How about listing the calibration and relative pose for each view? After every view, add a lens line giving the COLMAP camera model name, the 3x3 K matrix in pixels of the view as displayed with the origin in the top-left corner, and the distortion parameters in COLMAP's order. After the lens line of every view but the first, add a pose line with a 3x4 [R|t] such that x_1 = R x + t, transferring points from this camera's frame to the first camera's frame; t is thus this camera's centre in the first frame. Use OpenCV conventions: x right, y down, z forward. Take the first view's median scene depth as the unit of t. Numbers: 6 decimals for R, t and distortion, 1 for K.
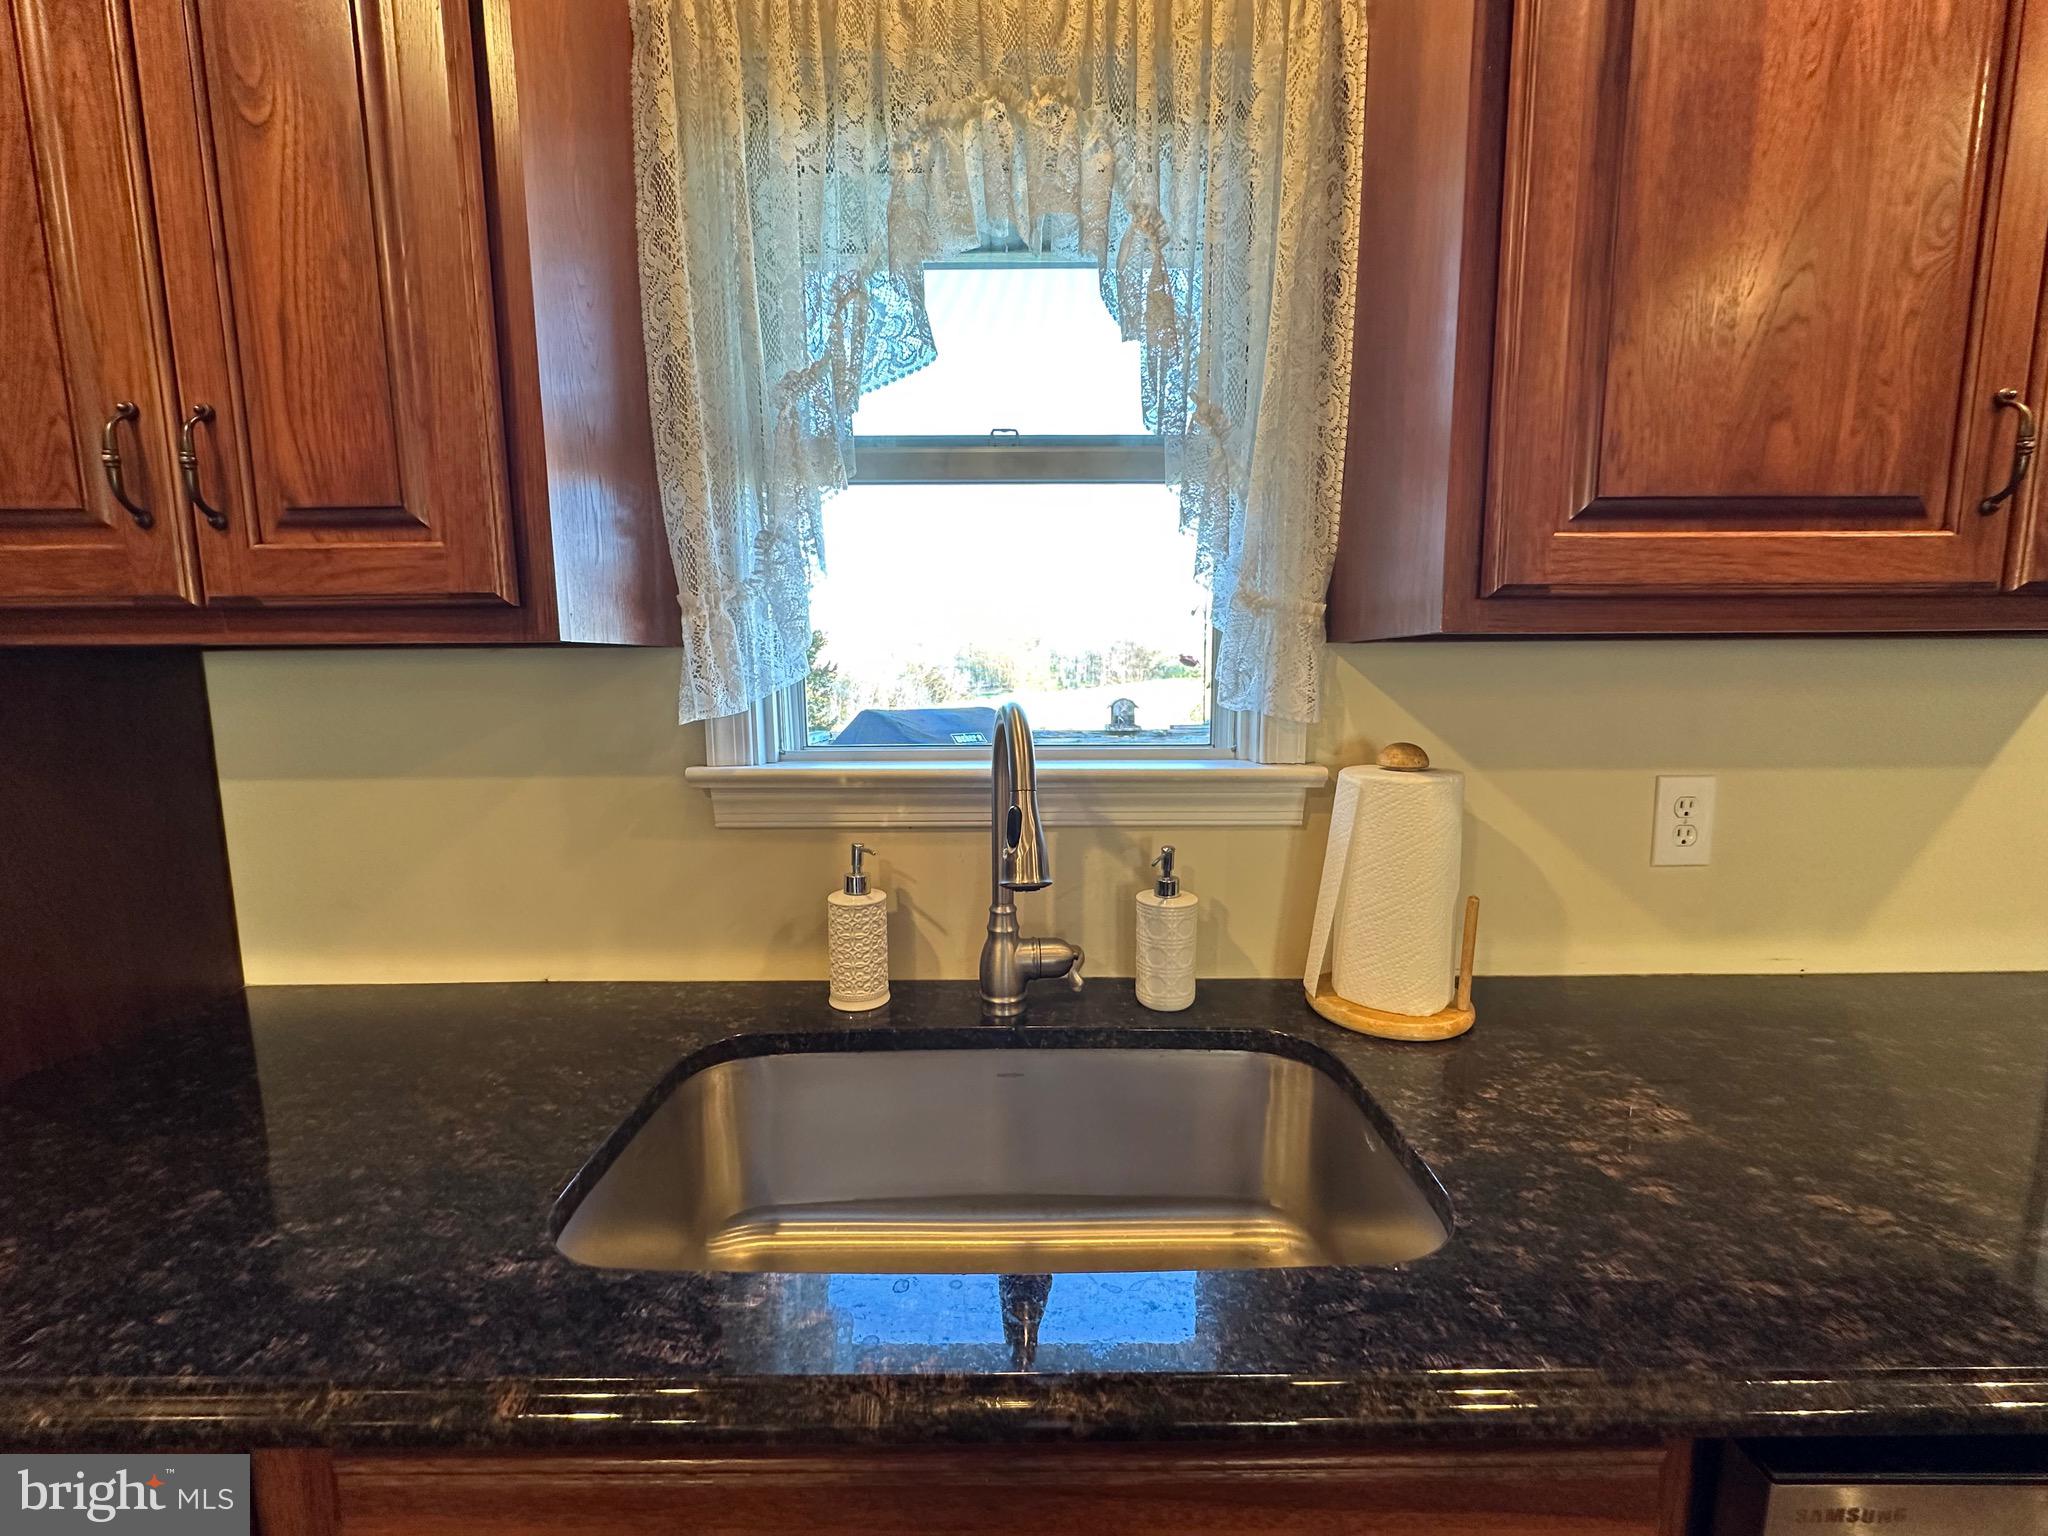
lens RADIAL K [[819.2, 0, 1024.0], [0, 819.2, 768.0], [0, 0, 1]] dist [-0.000736, -0.000221]
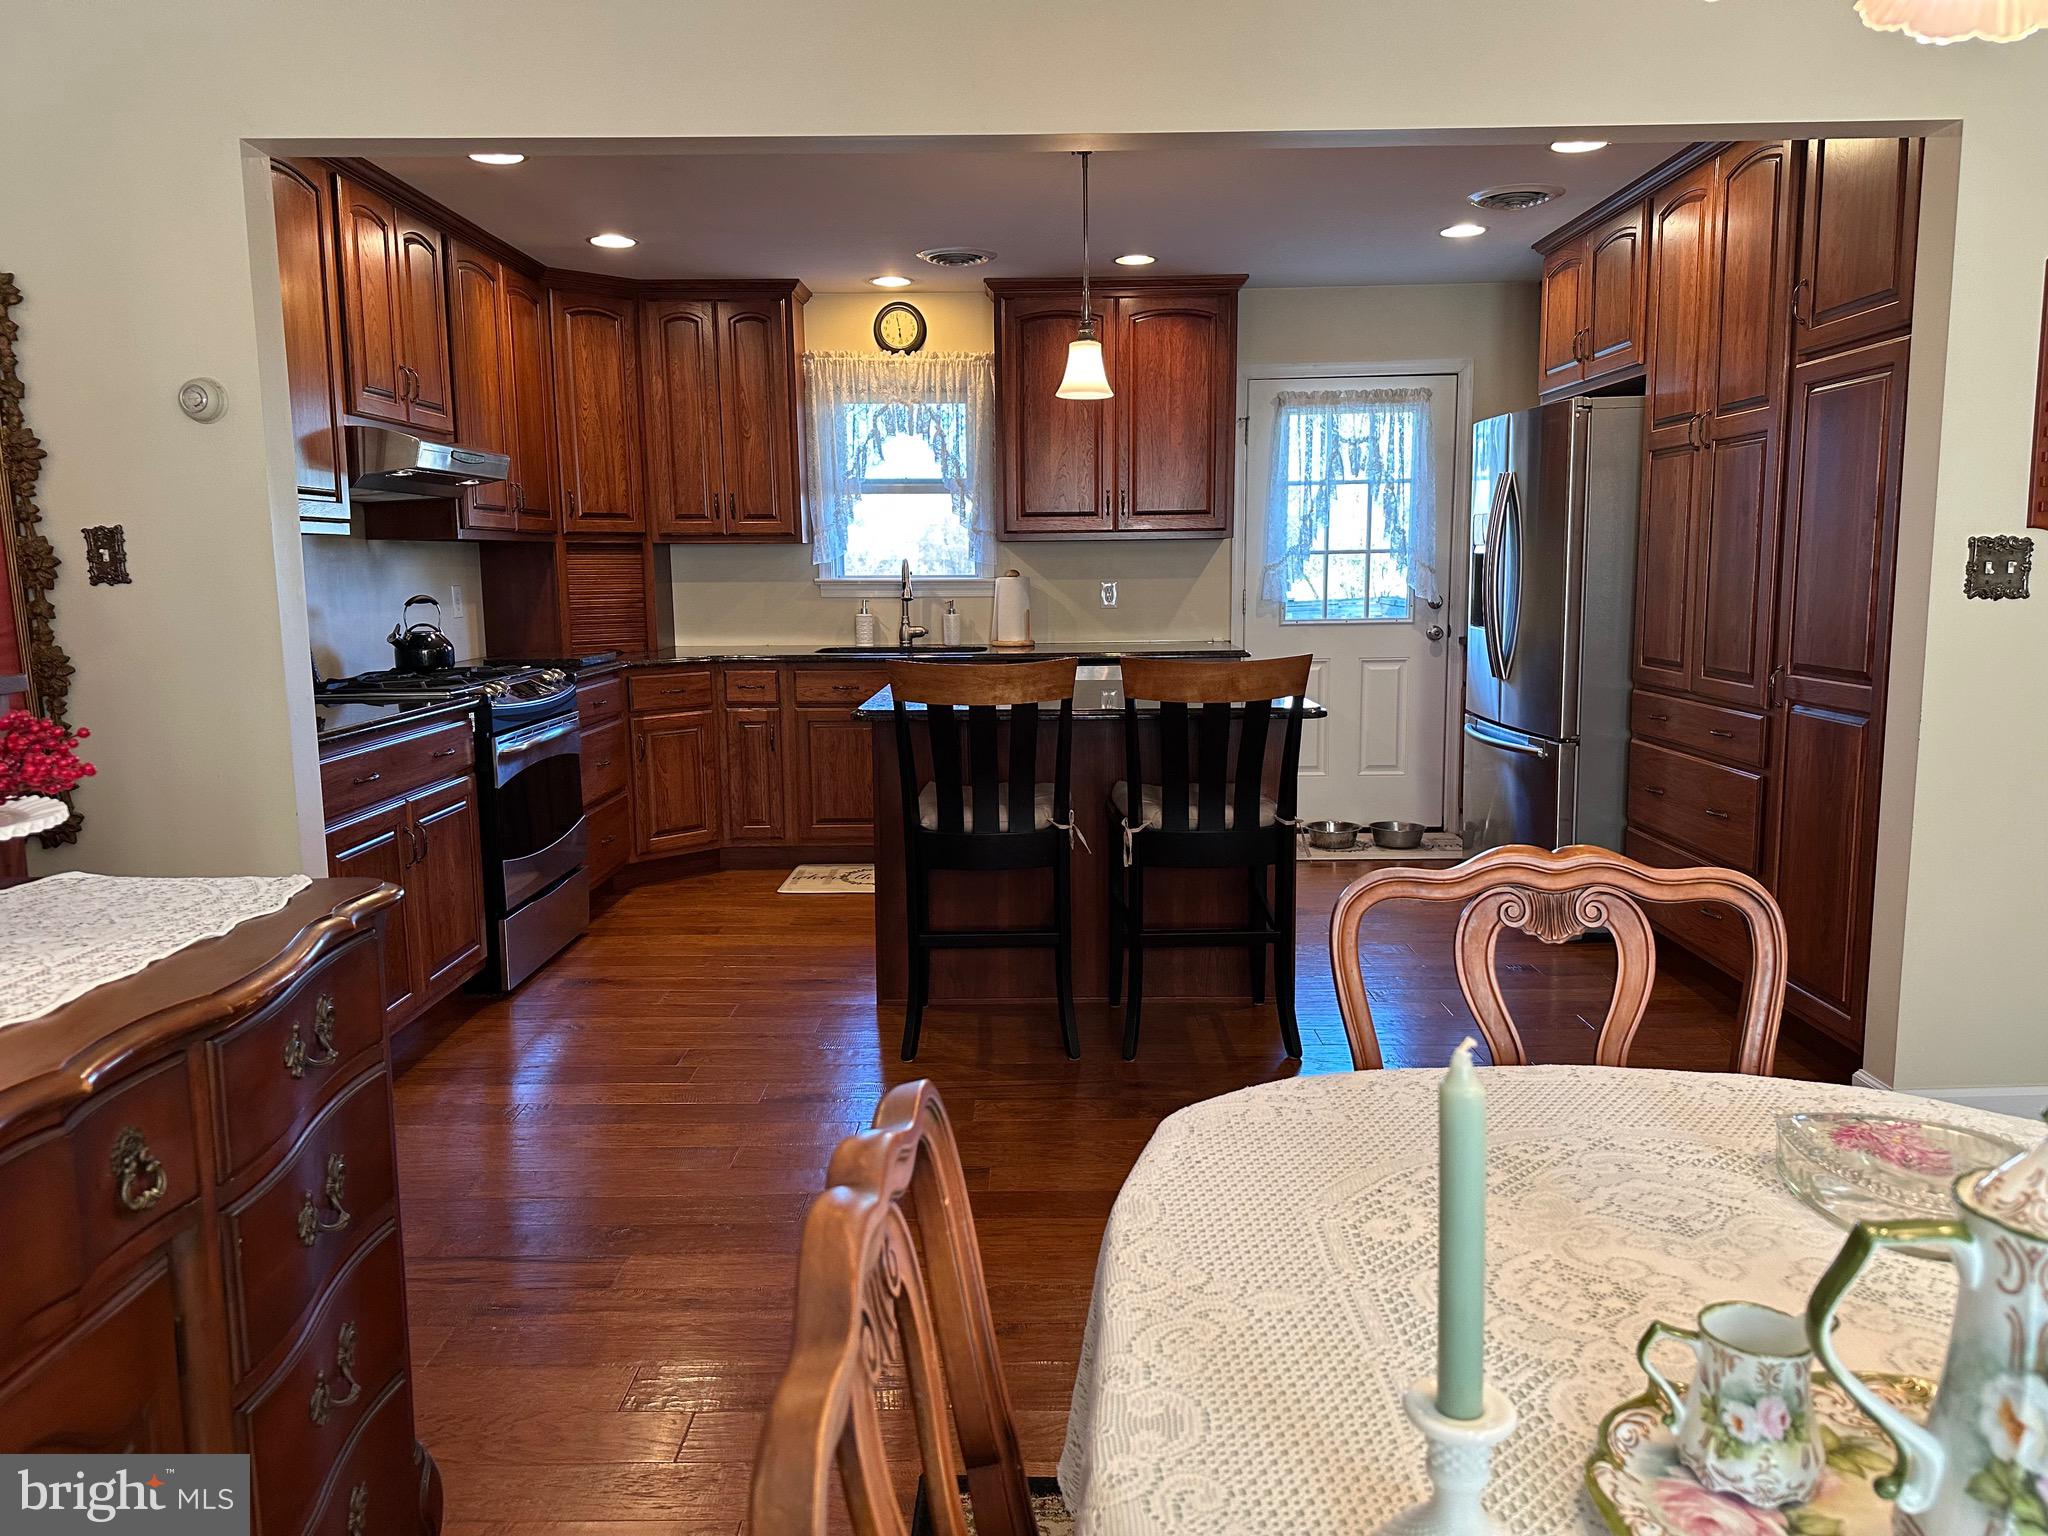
lens RADIAL K [[1422.0, 0, 1024.0], [0, 1422.0, 768.0], [0, 0, 1]] dist [0.122929, -0.151181]
pose [[0.999979, -0.002296, -0.006101, 0.653805], [0.002433, 0.999745, 0.022463, 0.851243], [0.006048, -0.022477, 0.999729, -6.434146]]
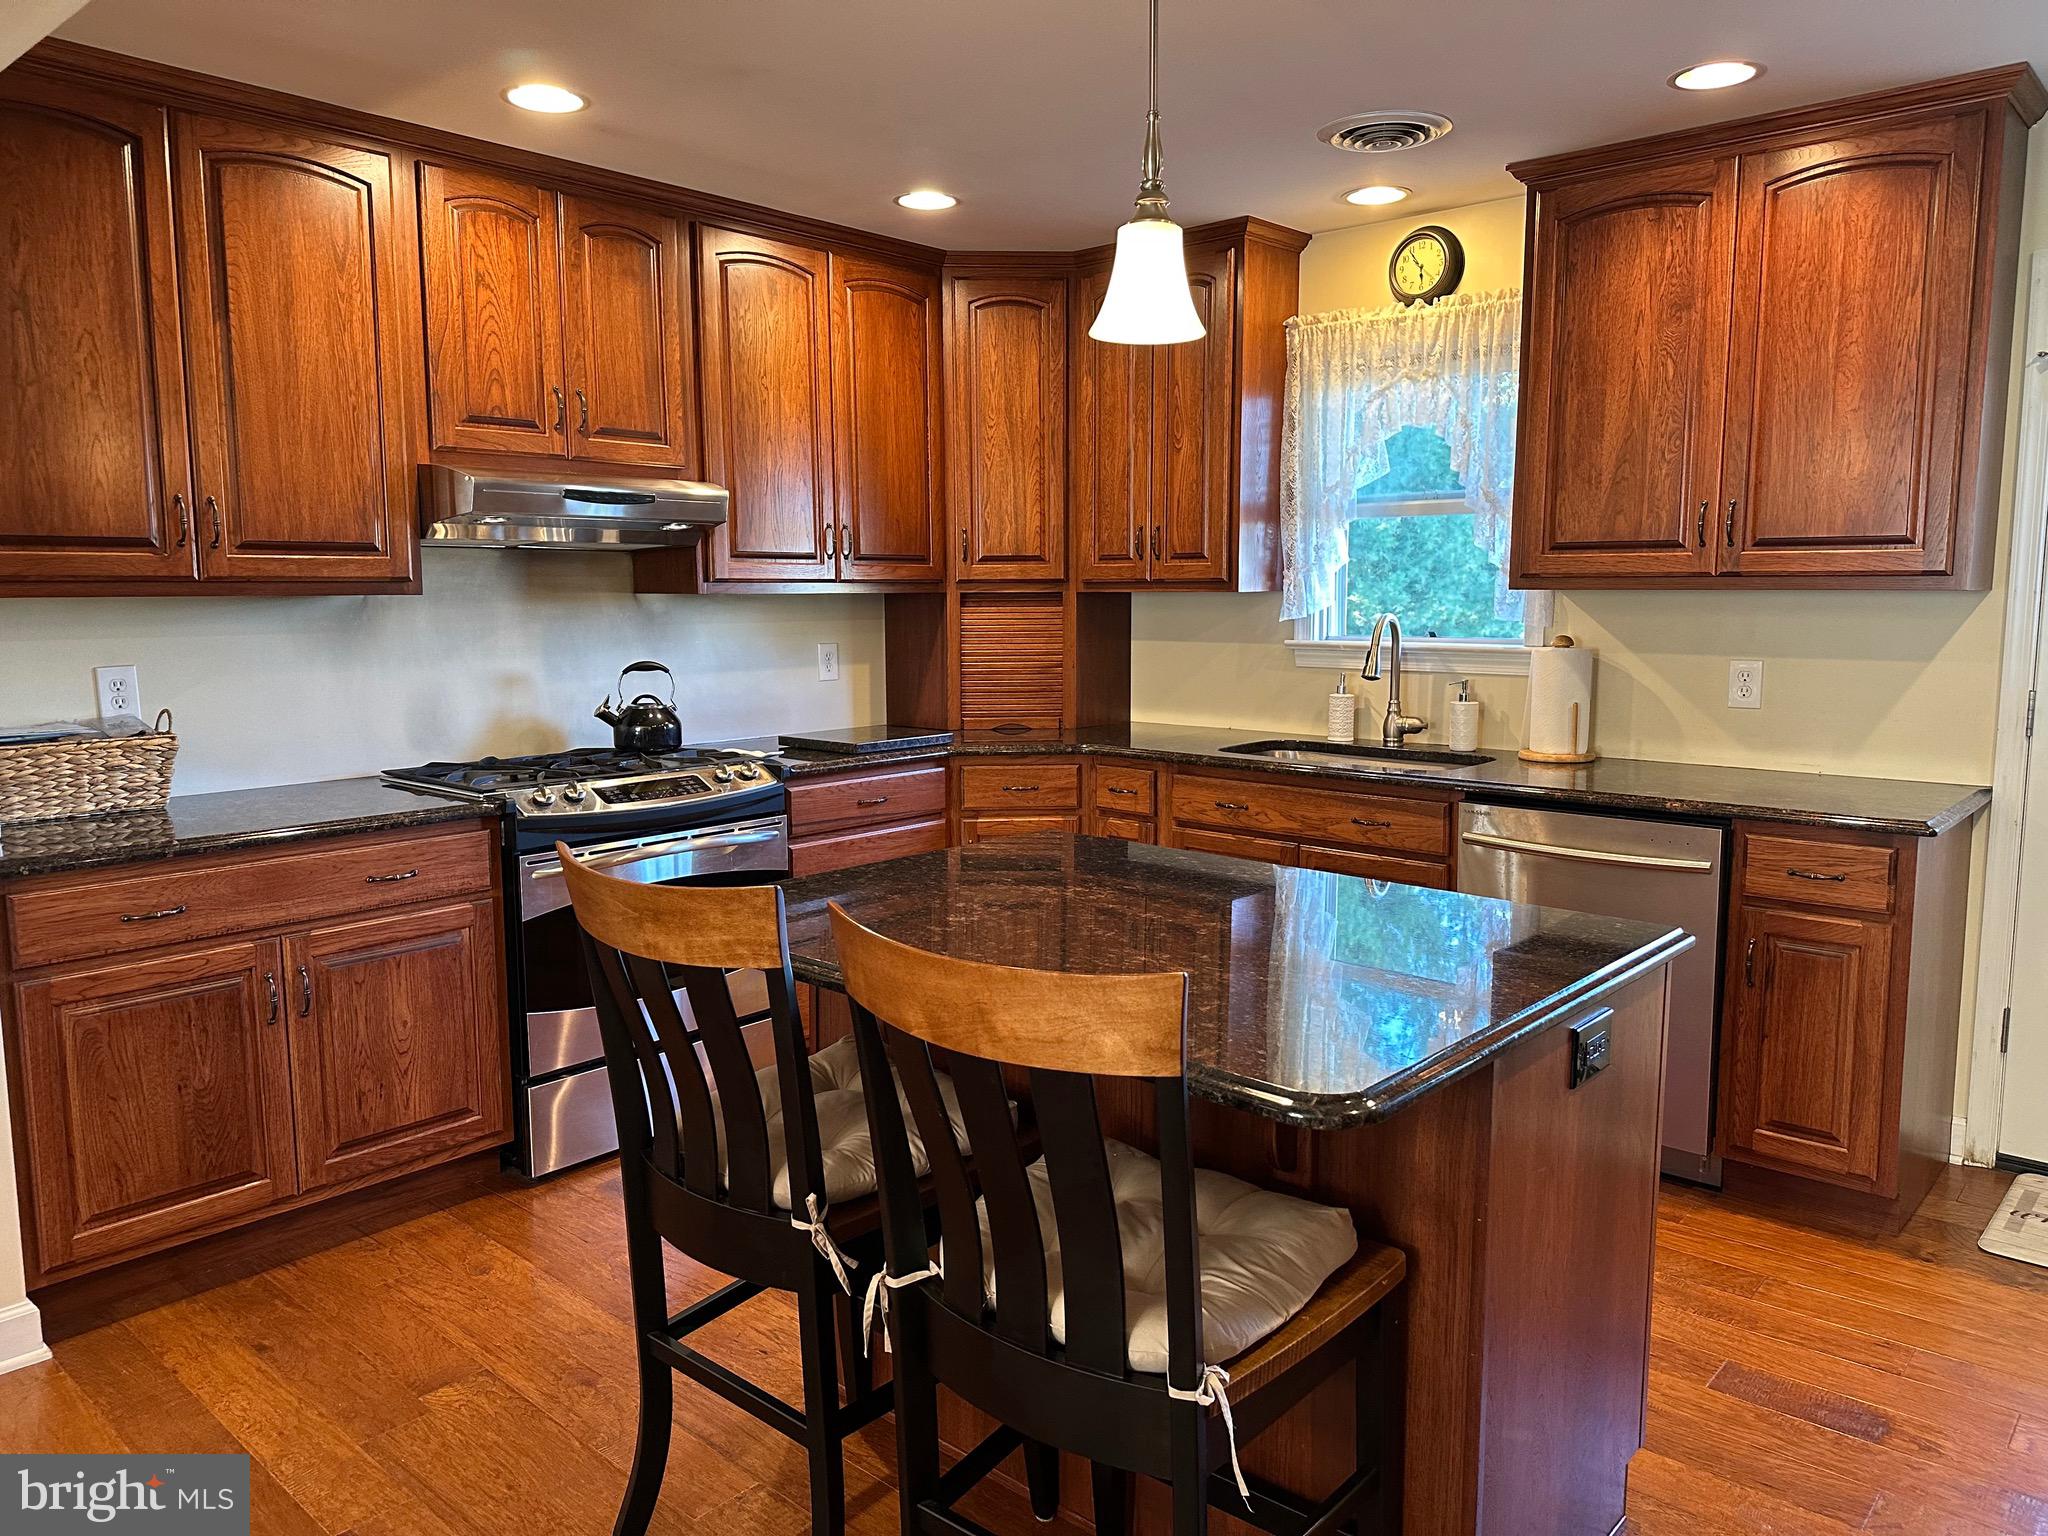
lens RADIAL K [[1426.6, 0, 1024.0], [0, 1426.6, 768.0], [0, 0, 1]] dist [0.126398, -0.216518]
pose [[0.743560, 0.090327, -0.662540, 2.397721], [-0.083057, 0.995637, 0.042526, 0.335875], [0.663490, 0.023408, 0.747818, -3.459542]]
